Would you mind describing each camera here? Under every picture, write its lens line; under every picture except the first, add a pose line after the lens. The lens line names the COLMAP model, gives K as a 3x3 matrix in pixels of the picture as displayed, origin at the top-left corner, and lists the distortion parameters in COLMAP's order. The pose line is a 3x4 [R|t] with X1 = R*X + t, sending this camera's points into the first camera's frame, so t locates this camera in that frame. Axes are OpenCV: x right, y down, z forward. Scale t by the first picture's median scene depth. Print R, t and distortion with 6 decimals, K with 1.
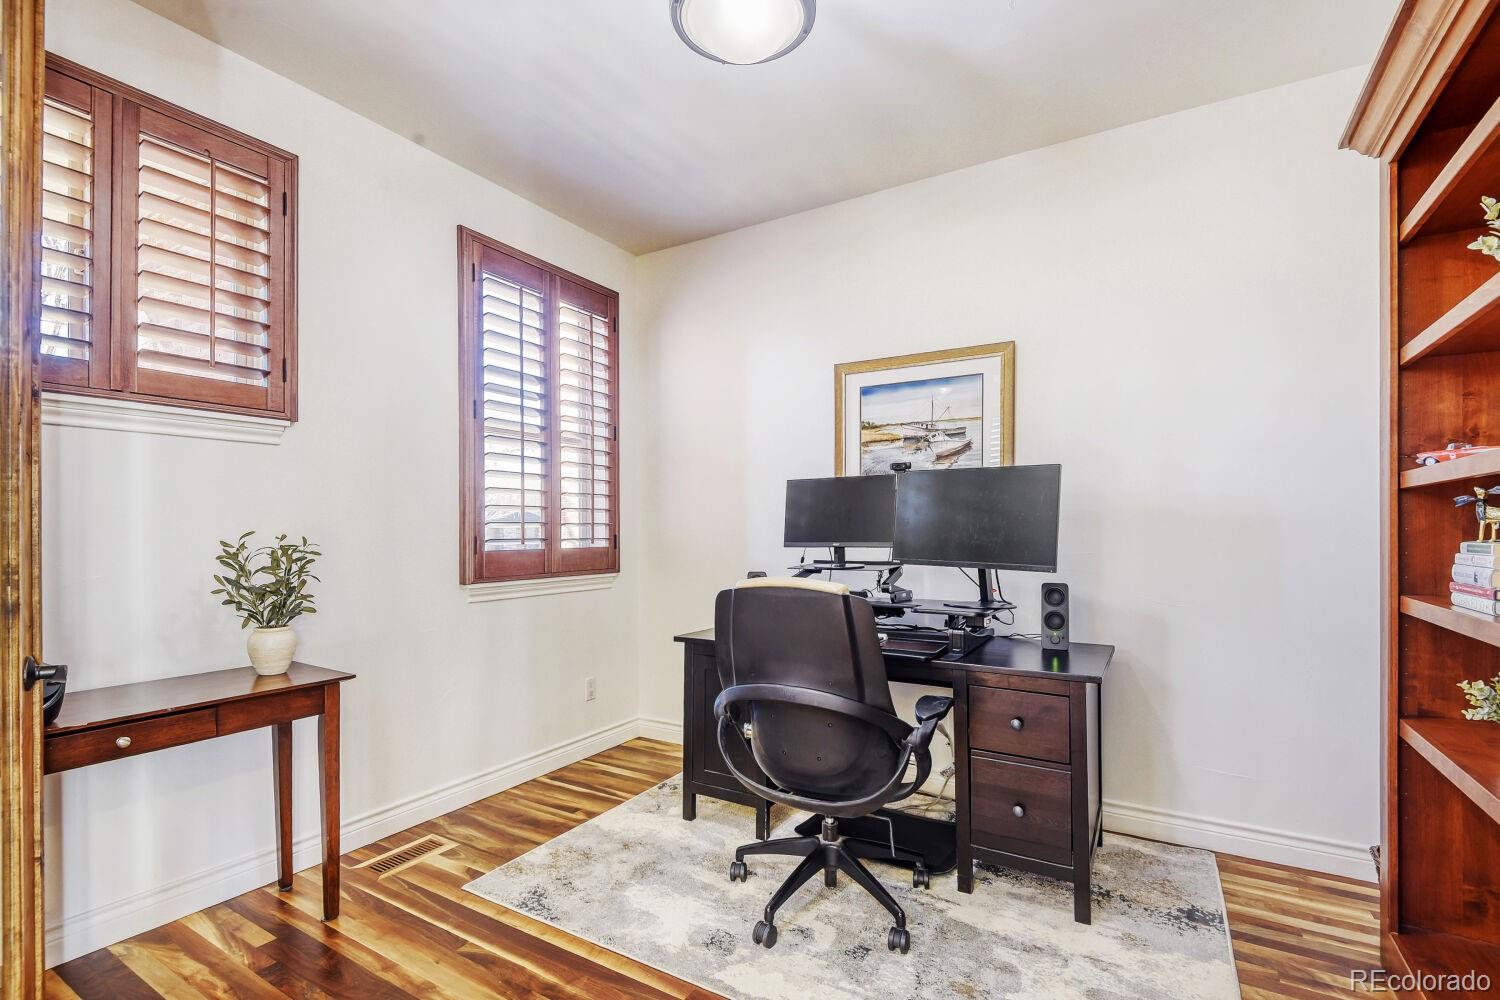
lens RADIAL K [[688.4, 0, 752.1], [0, 688.4, 506.8], [0, 0, 1]] dist [0.028912, -0.021193]
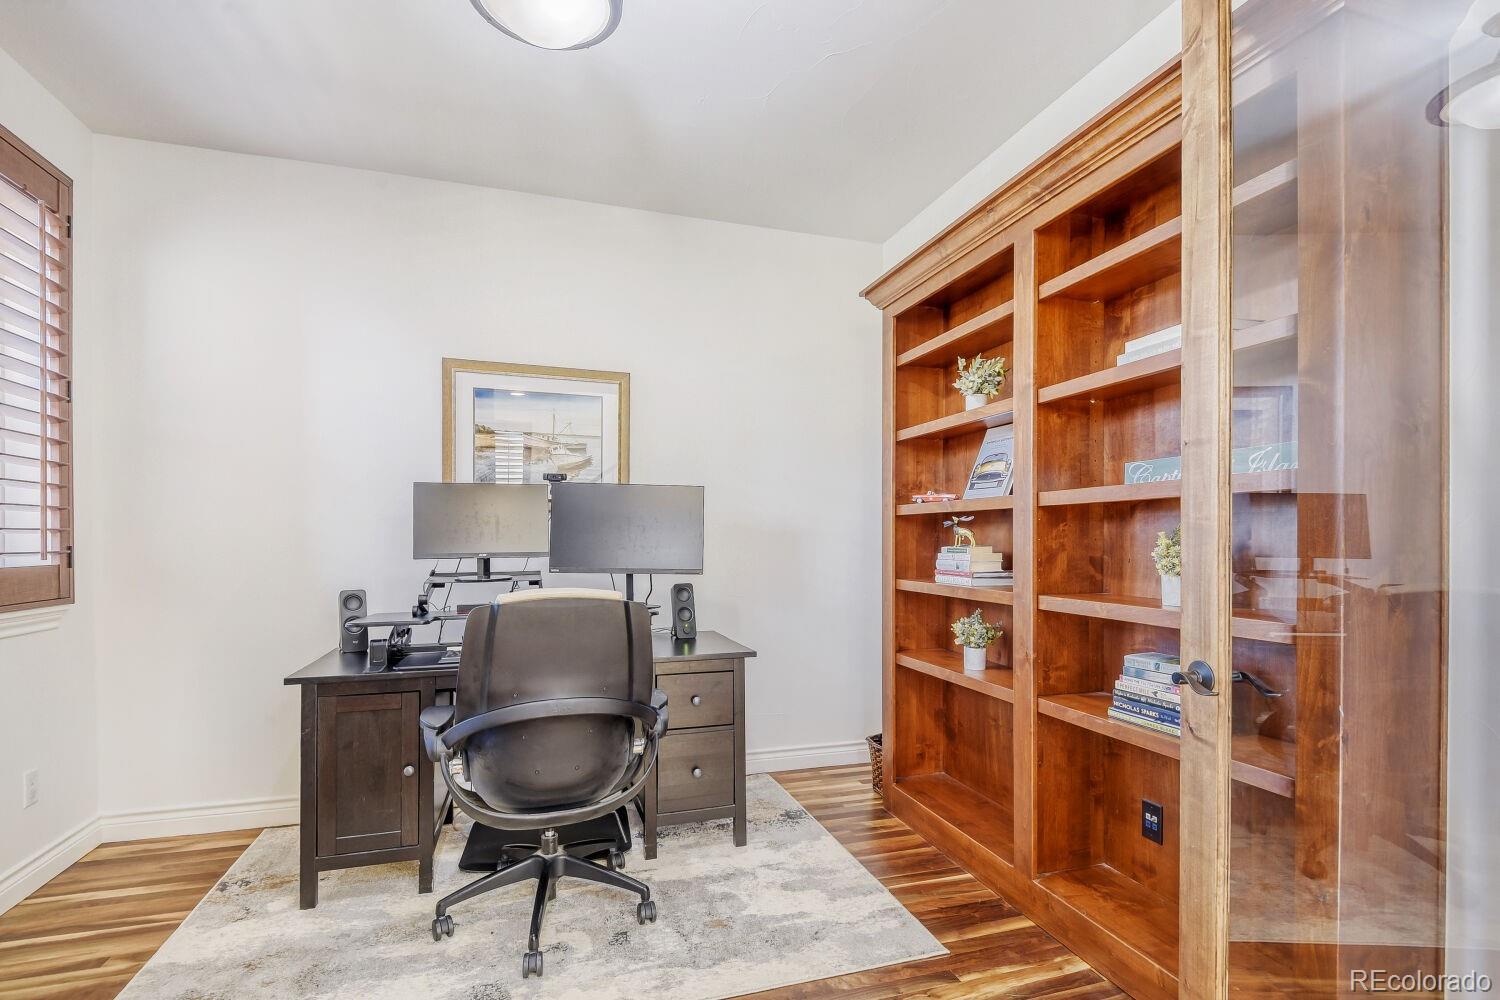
lens RADIAL K [[690.5, 0, 744.2], [0, 690.5, 516.8], [0, 0, 1]] dist [0.029361, -0.019648]
pose [[0.669279, 0.025622, 0.742569, -0.442206], [-0.026944, 0.999585, -0.010206, 0.003570], [-0.742522, -0.013177, 0.669692, 0.131207]]
